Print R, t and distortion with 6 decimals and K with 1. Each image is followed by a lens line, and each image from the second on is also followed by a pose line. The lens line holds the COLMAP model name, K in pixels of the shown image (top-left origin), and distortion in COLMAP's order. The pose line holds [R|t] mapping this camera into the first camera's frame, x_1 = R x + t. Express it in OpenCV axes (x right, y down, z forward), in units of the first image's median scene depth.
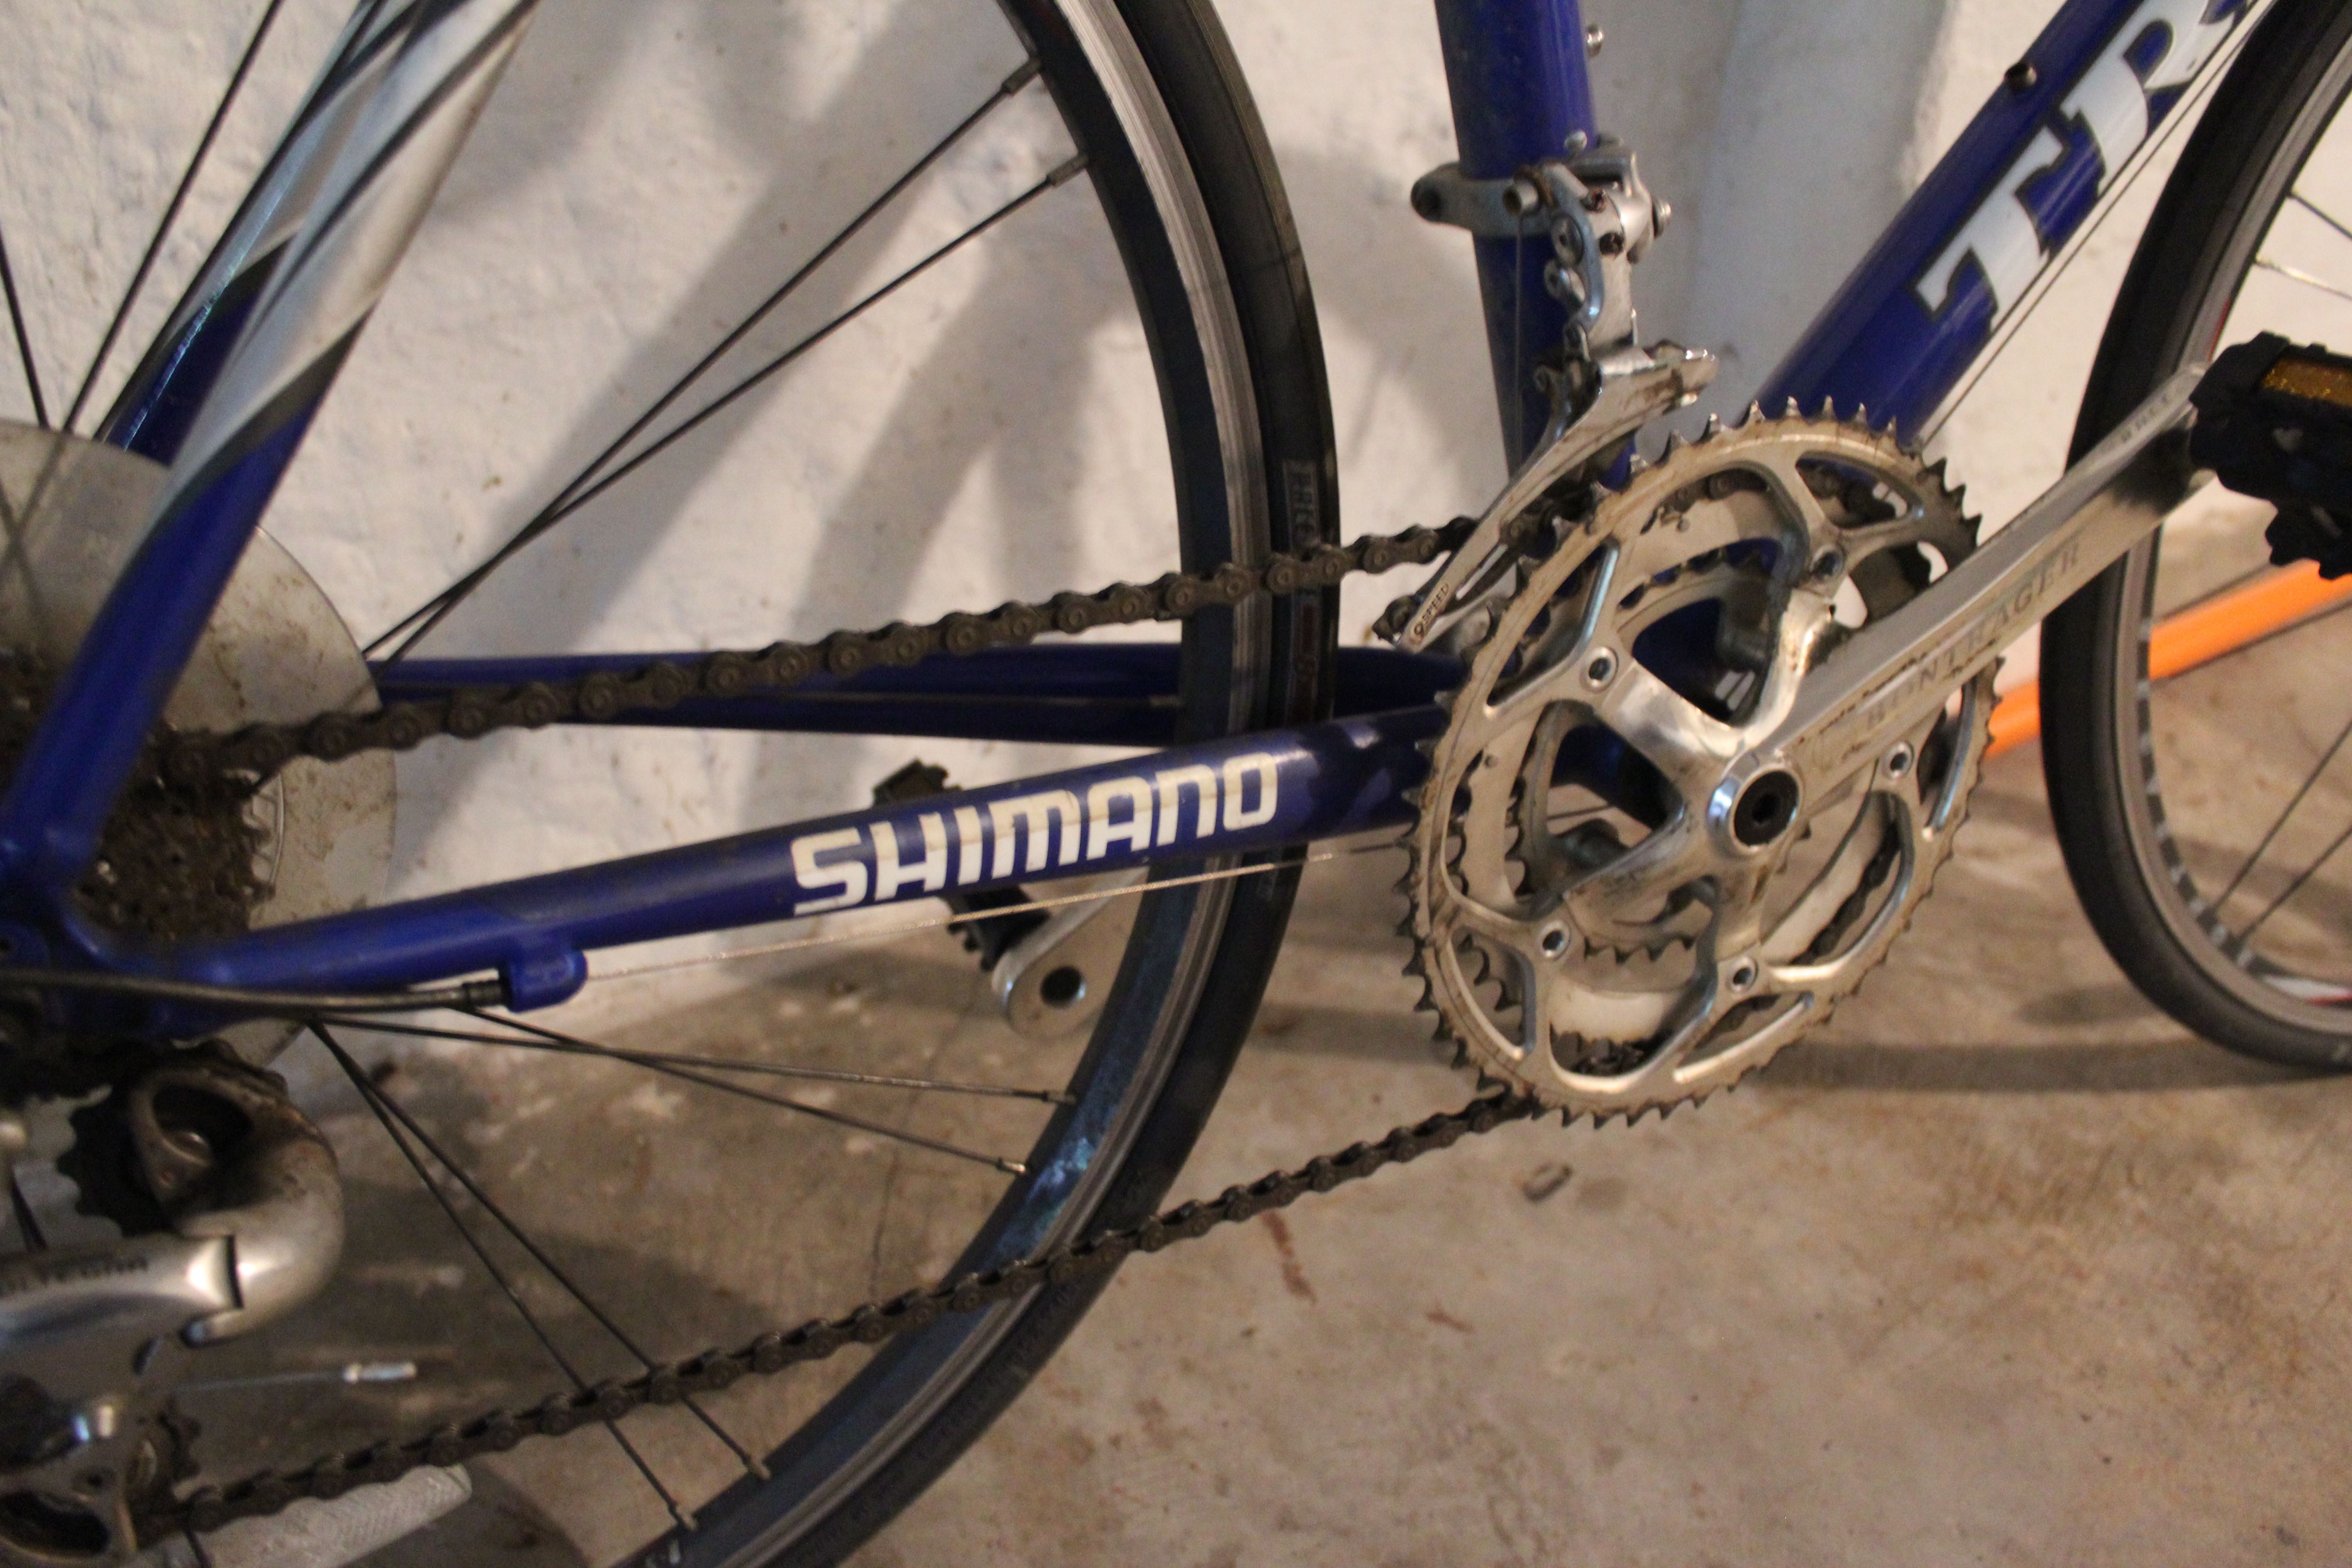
lens RADIAL K [[2012.7, 0, 1143.8], [0, 2012.7, 762.7], [0, 0, 1]] dist [-0.161517, 0.155949]
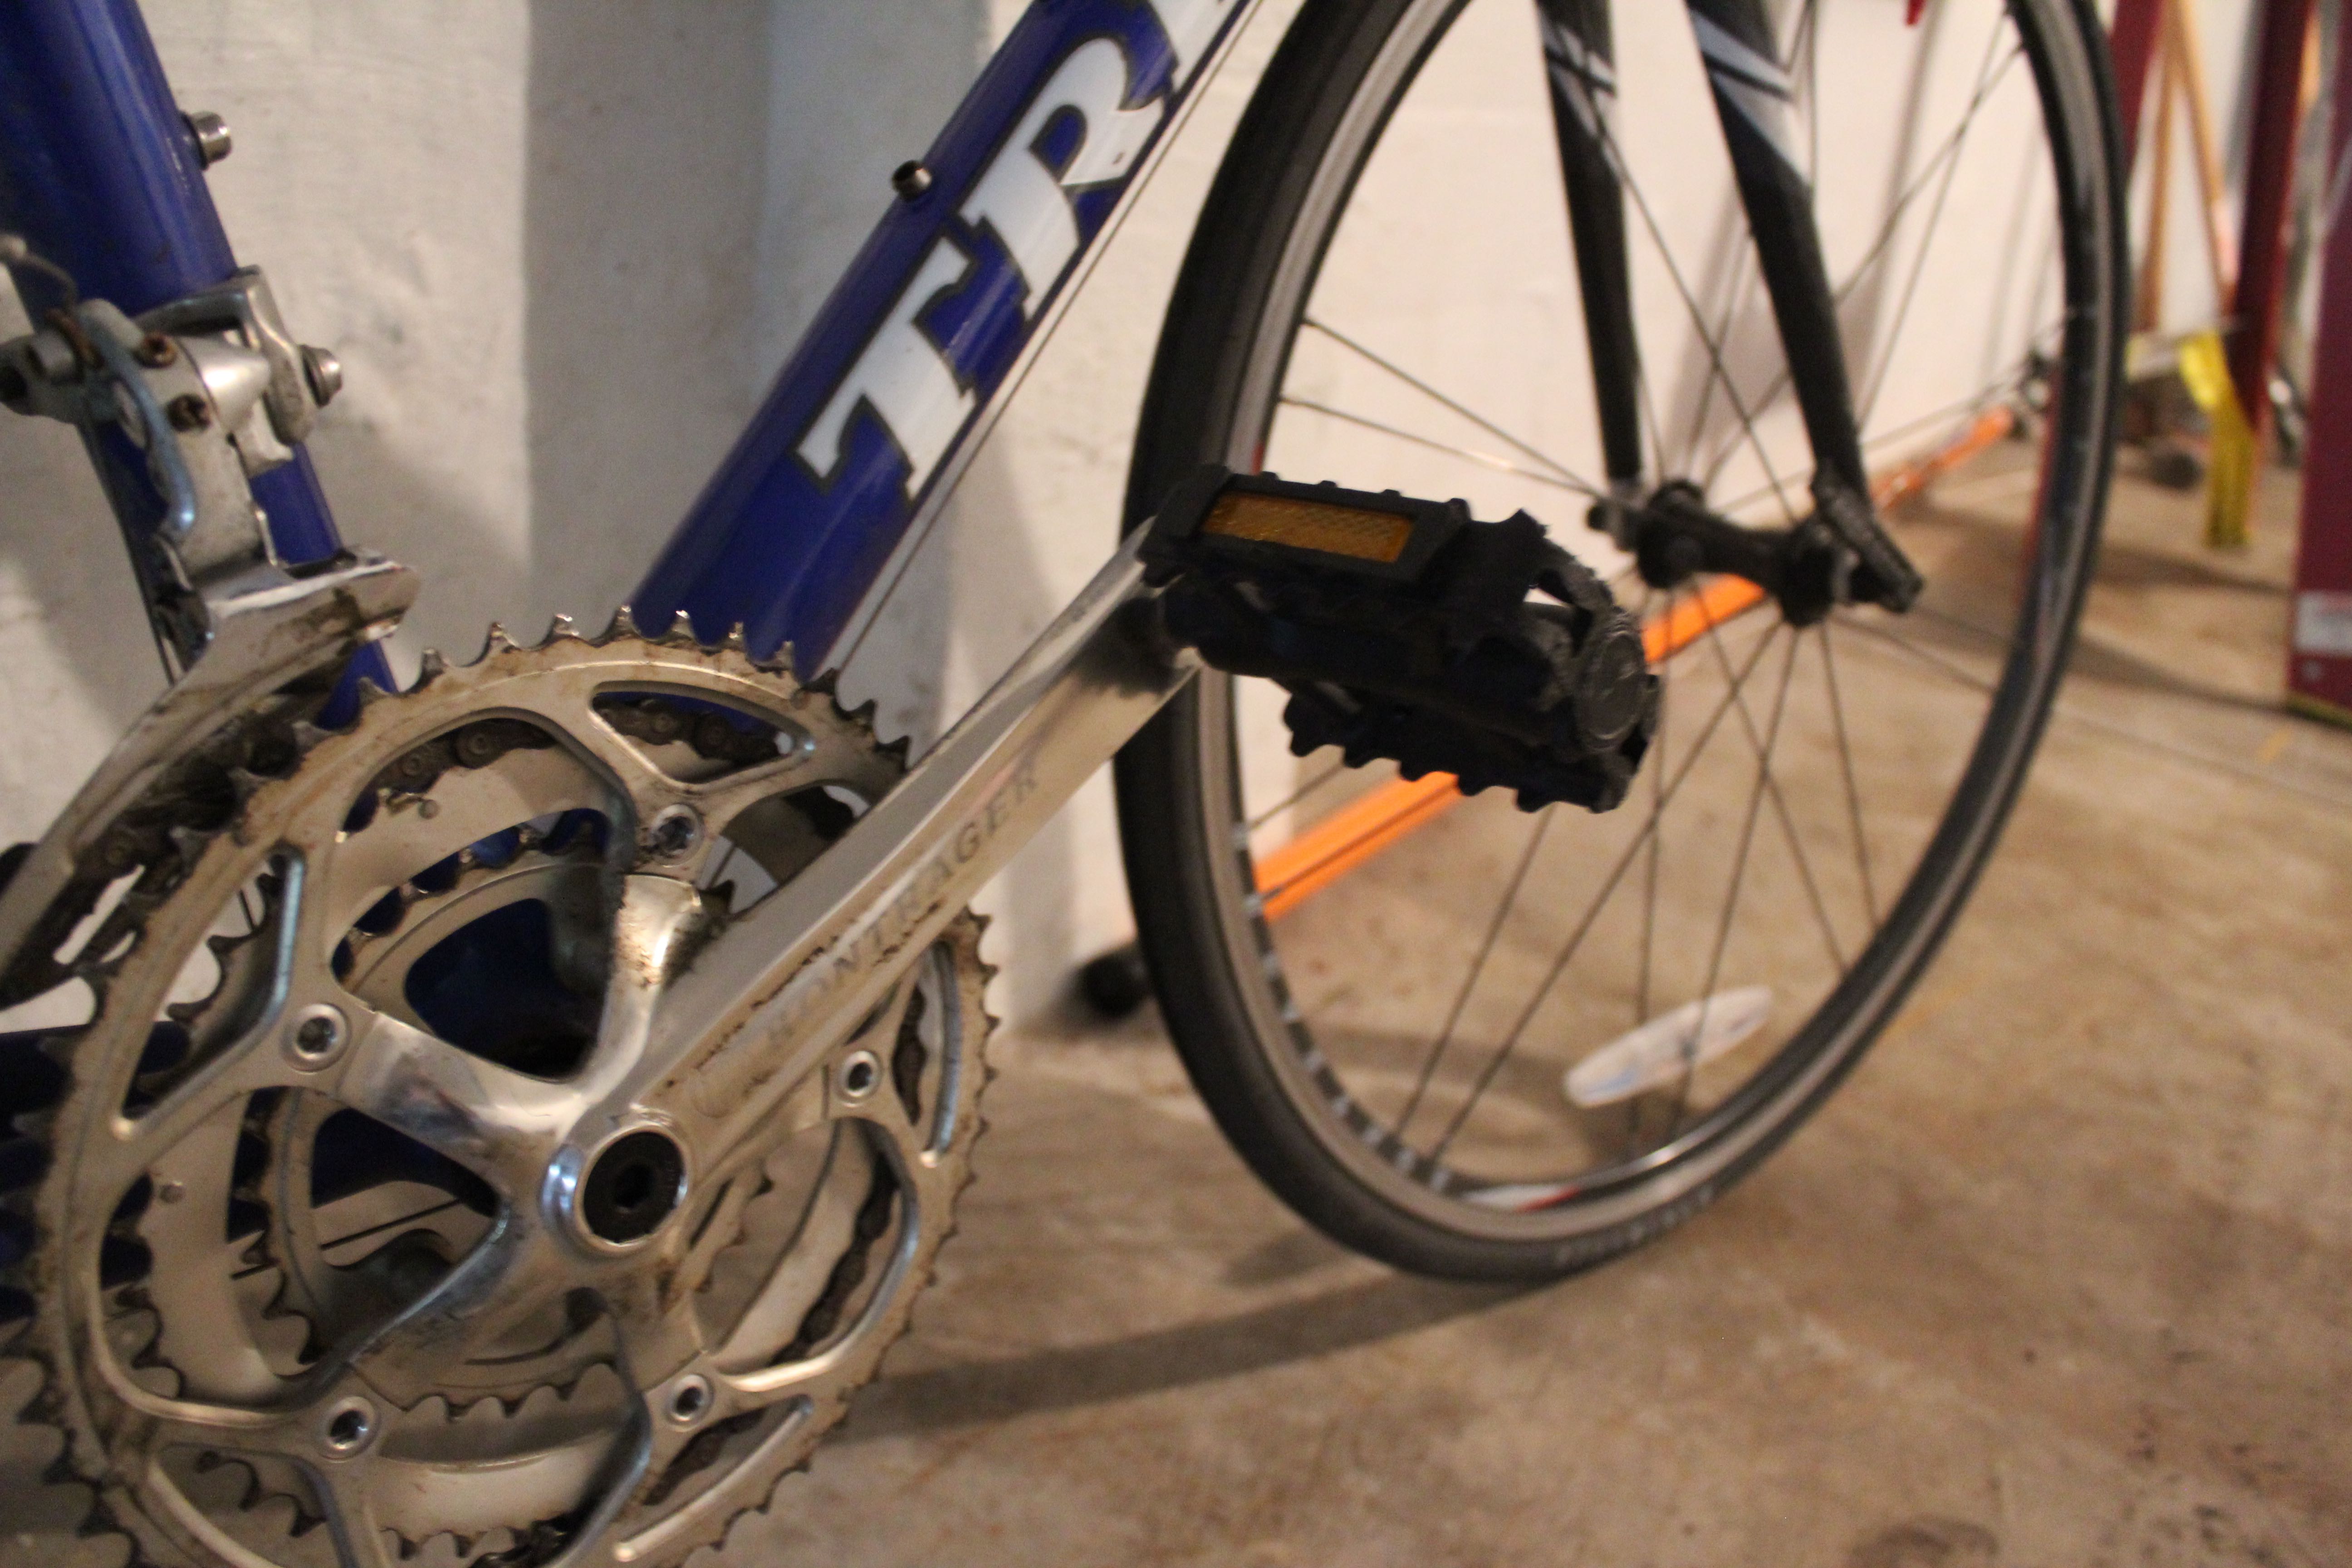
lens RADIAL K [[2012.7, 0, 1143.8], [0, 2012.7, 762.7], [0, 0, 1]] dist [-0.161517, 0.155949]
pose [[0.941069, -0.108629, 0.320295, 0.257357], [0.145767, 0.984817, -0.094278, -0.030464], [-0.305190, 0.135410, 0.942615, 0.242944]]
